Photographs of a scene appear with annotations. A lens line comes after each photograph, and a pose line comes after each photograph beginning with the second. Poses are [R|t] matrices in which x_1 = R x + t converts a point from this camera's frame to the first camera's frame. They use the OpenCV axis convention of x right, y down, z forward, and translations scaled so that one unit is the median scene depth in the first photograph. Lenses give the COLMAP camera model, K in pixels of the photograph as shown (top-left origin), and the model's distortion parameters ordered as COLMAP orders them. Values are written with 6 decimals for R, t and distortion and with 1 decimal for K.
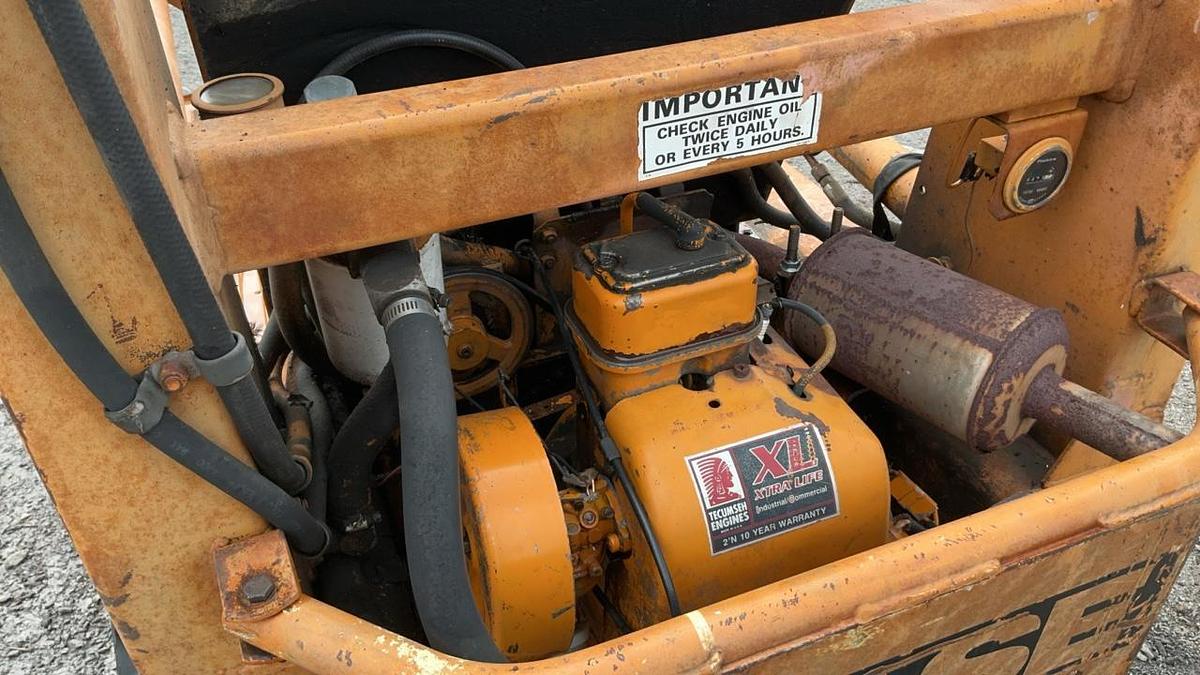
lens RADIAL K [[950.0, 0, 600.1], [0, 950.0, 339.9], [0, 0, 1]] dist [0.131433, -0.263120]
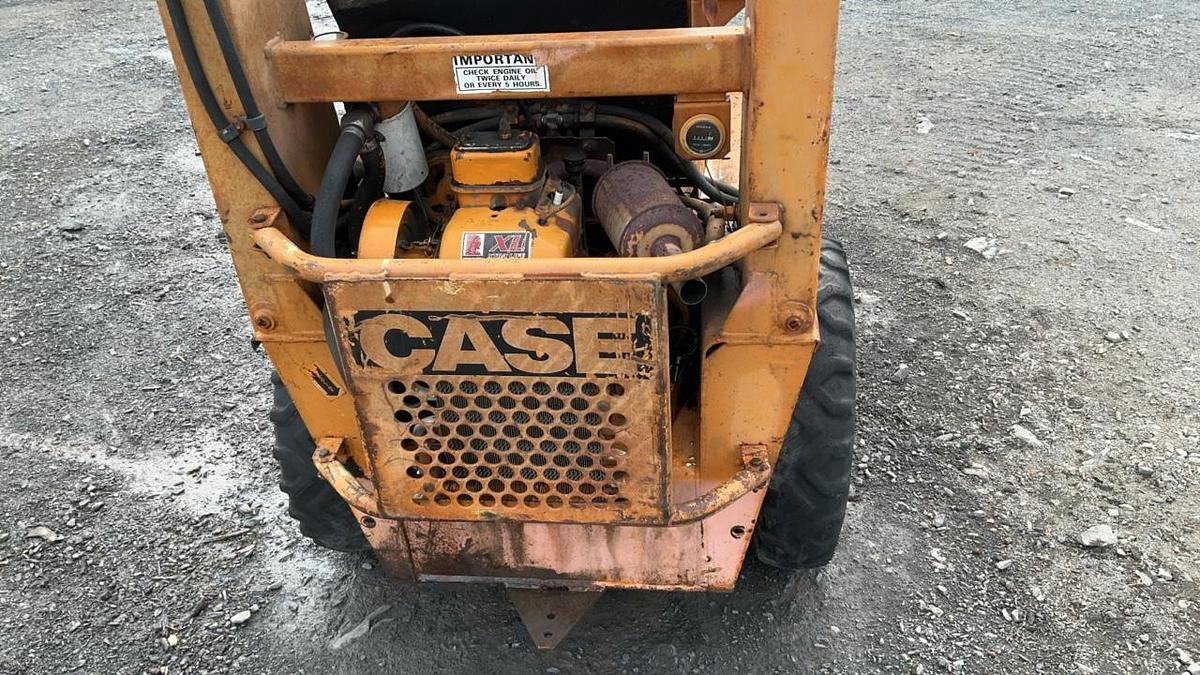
lens RADIAL K [[950.0, 0, 600.1], [0, 950.0, 339.9], [0, 0, 1]] dist [0.131433, -0.263120]
pose [[0.883763, 0.223484, -0.411119, 1.368114], [-0.242408, 0.970154, 0.006281, 0.288965], [0.400252, 0.094108, 0.911560, -0.824250]]
